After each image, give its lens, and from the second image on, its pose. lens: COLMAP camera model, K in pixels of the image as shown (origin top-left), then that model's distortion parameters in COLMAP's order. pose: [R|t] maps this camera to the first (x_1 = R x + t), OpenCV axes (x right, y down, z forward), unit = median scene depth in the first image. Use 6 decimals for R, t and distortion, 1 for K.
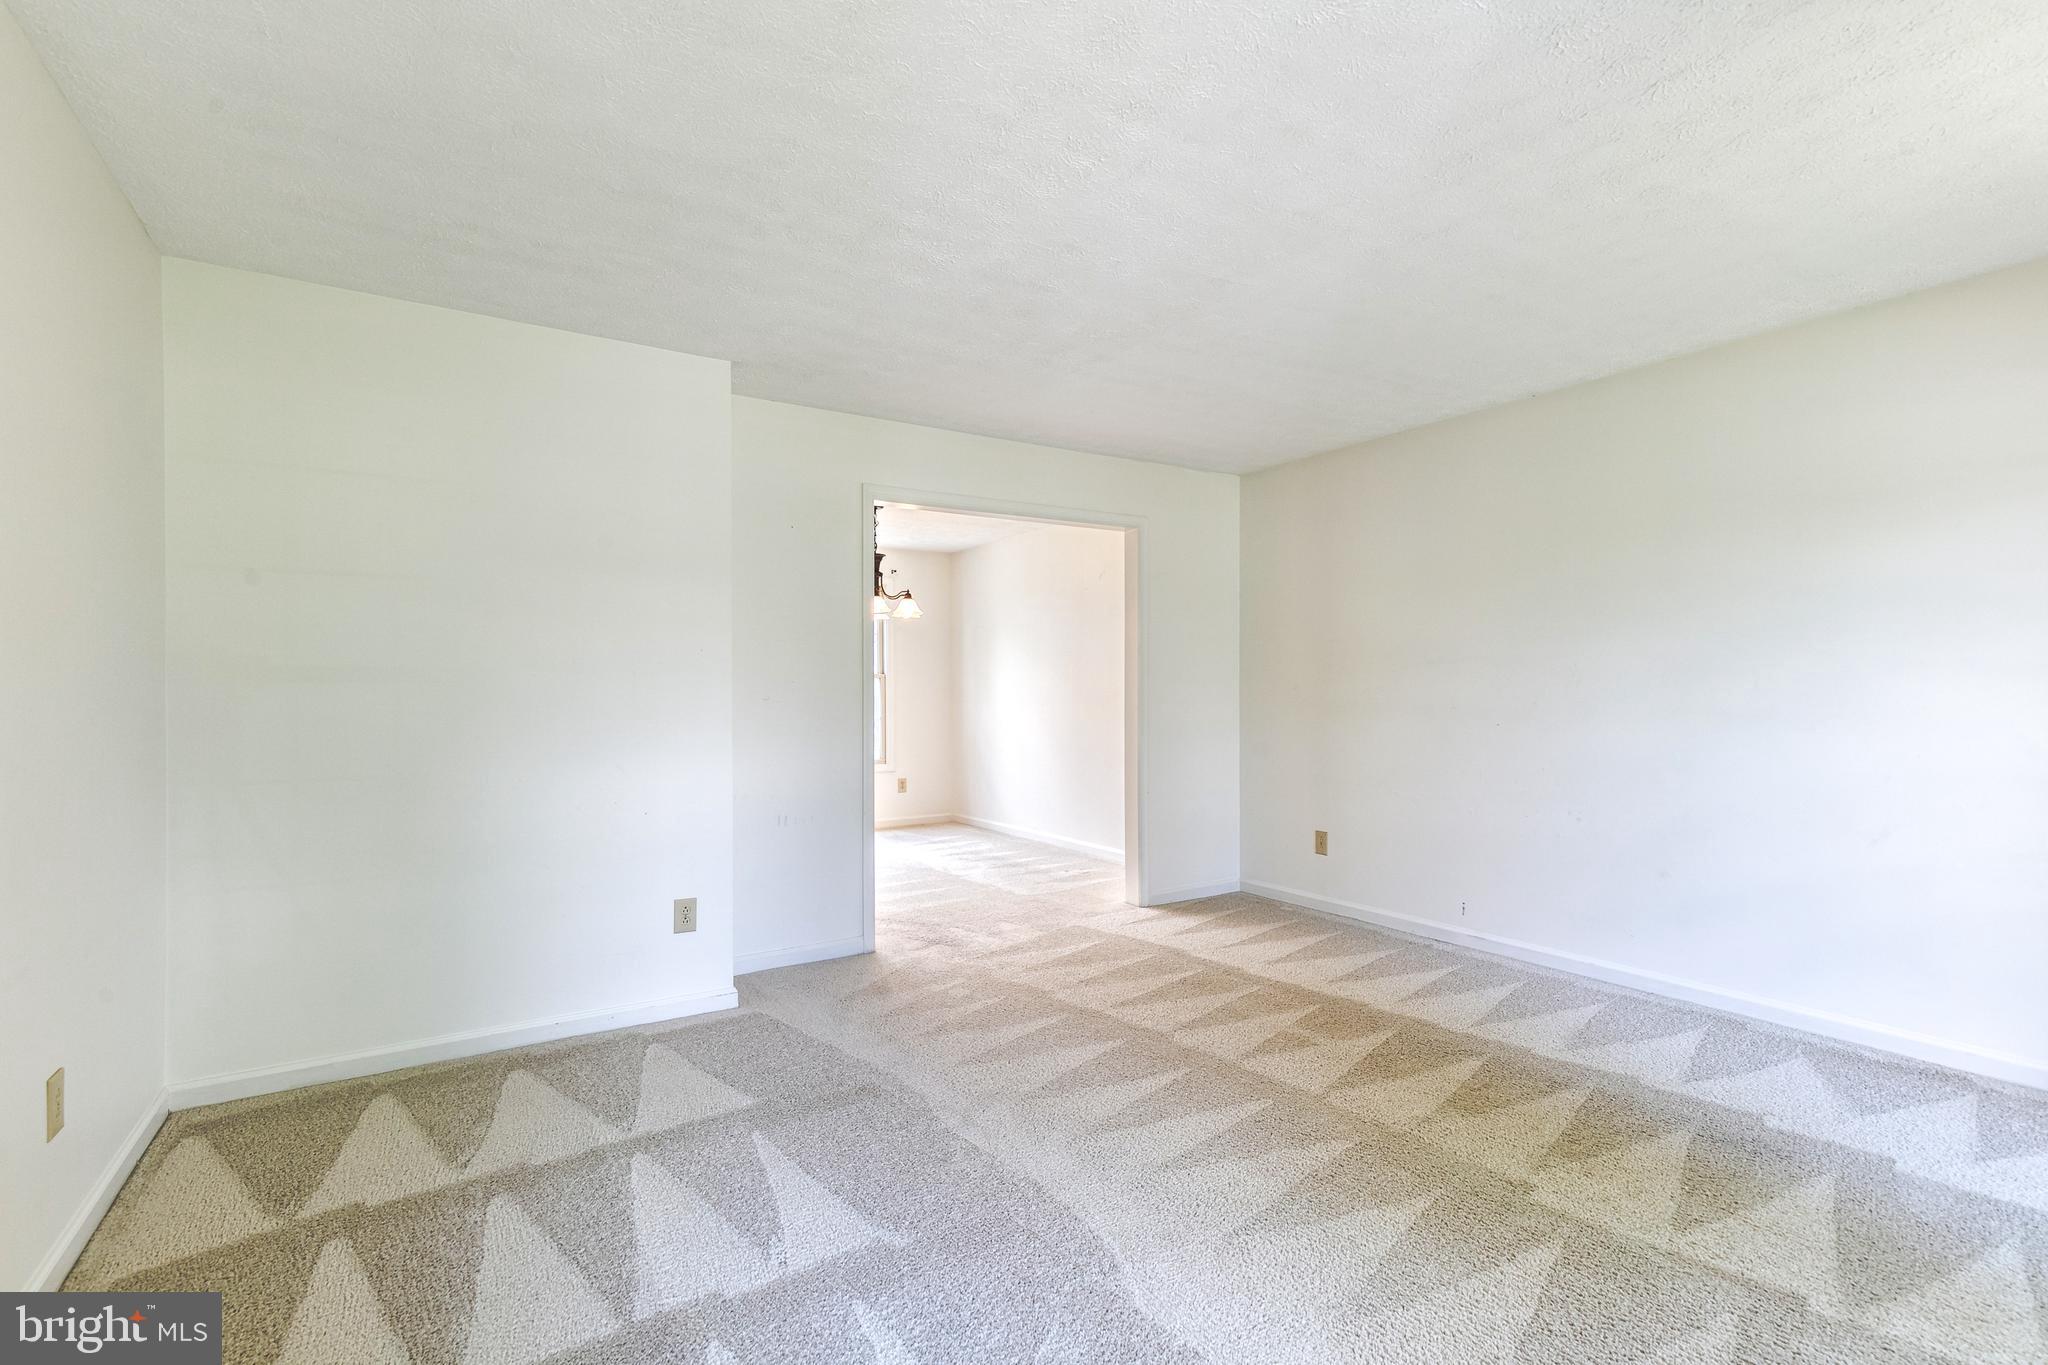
lens RADIAL K [[933.3, 0, 1032.4], [0, 933.3, 681.8], [0, 0, 1]] dist [0.010246, -0.002529]
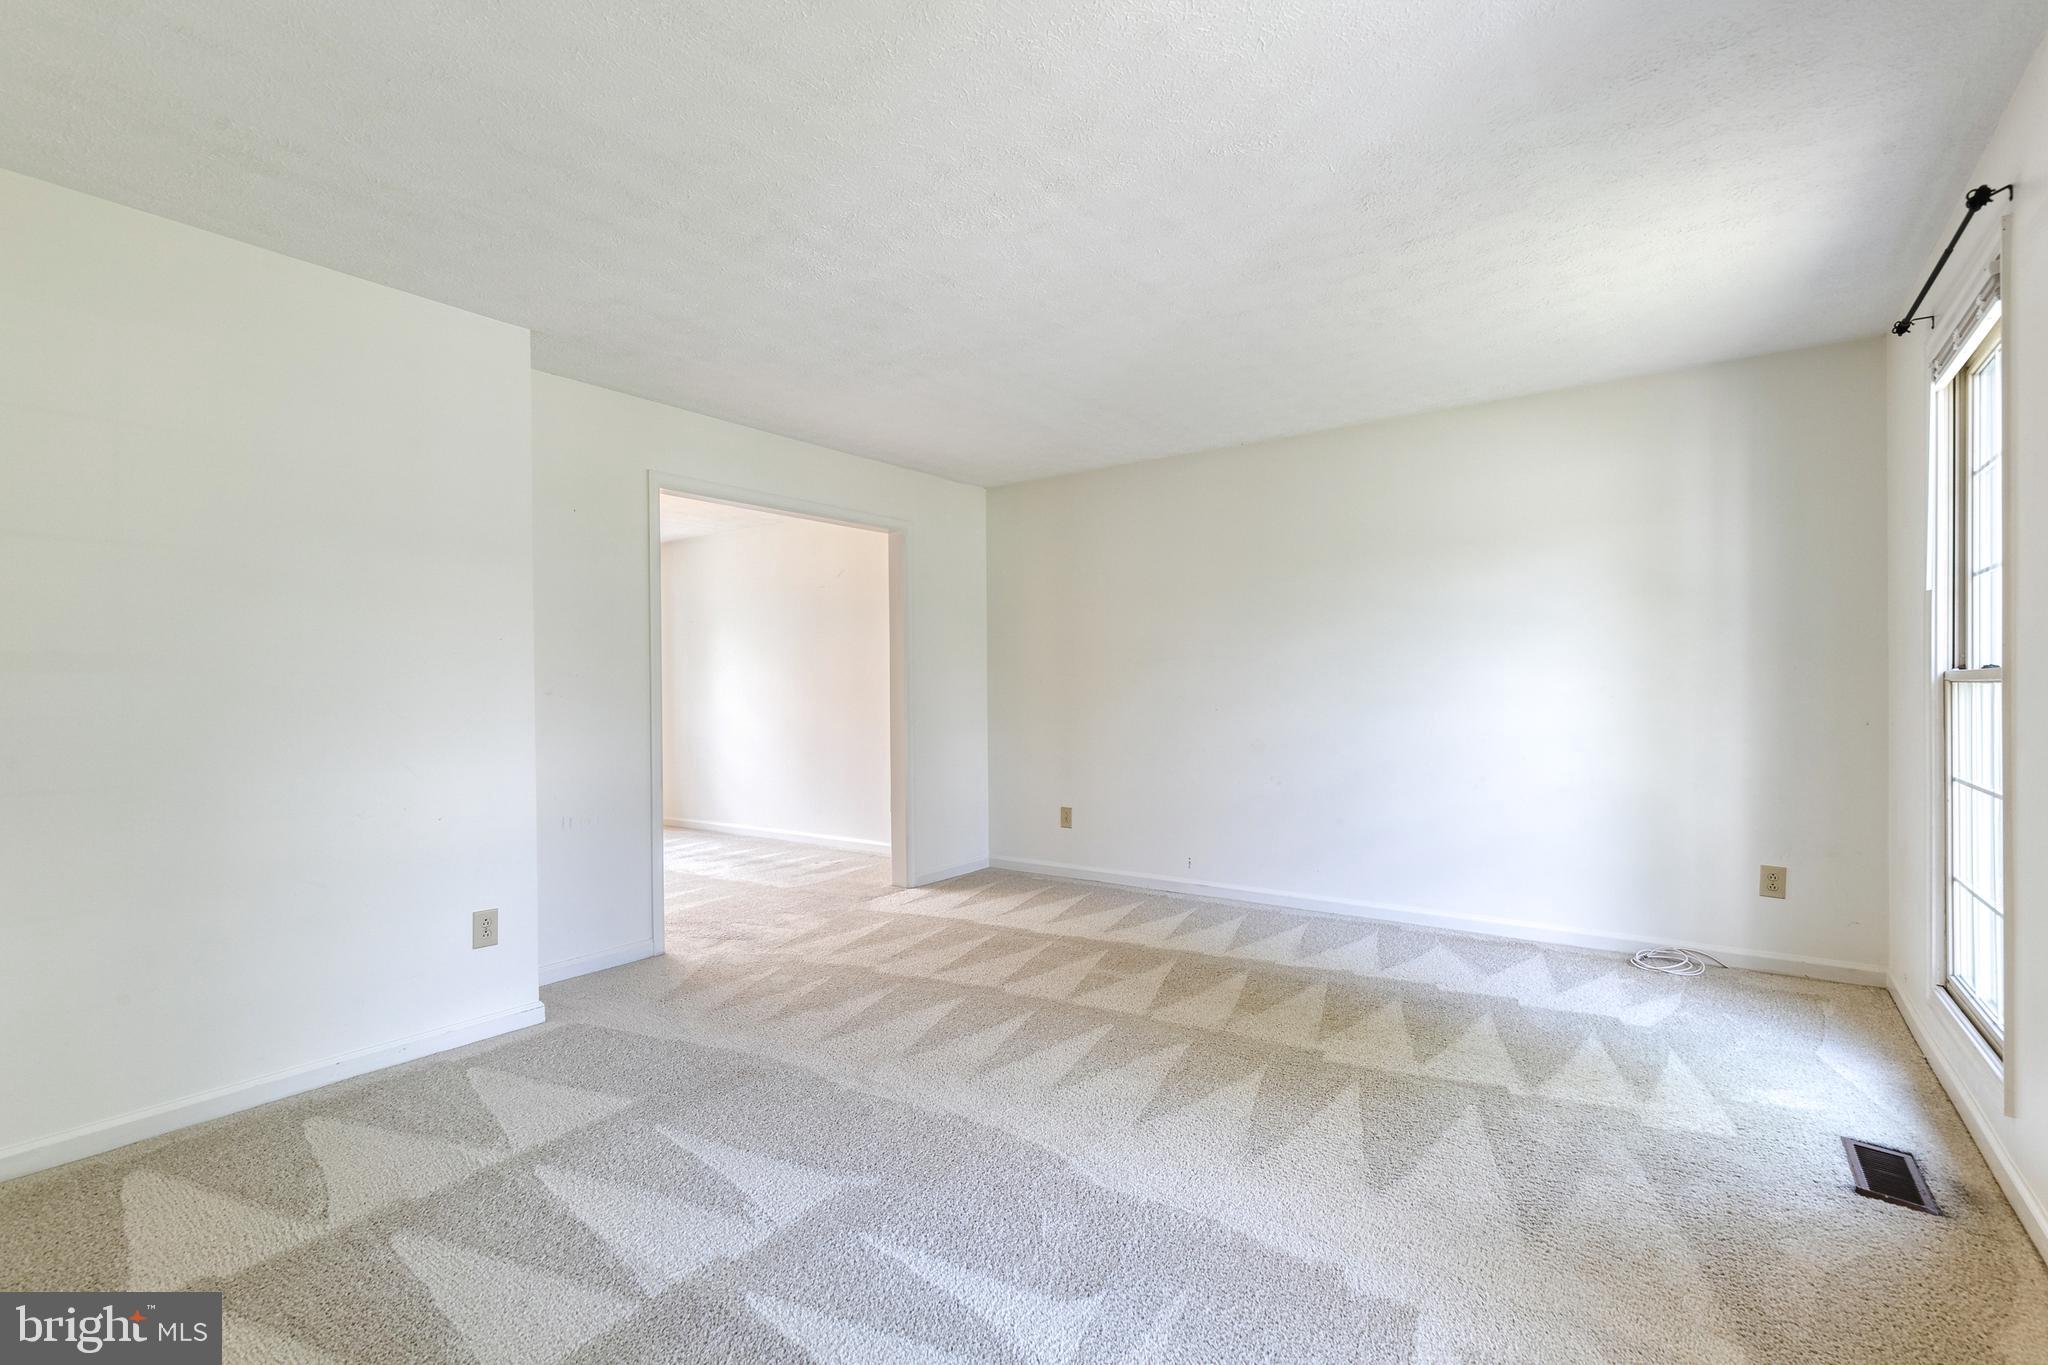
lens RADIAL K [[933.3, 0, 1007.3], [0, 933.3, 679.5], [0, 0, 1]] dist [0.010246, -0.002529]
pose [[0.931411, -0.001988, 0.363964, -0.267468], [0.003461, 0.999988, -0.003395, 0.012307], [-0.363953, 0.004422, 0.931407, -0.050840]]
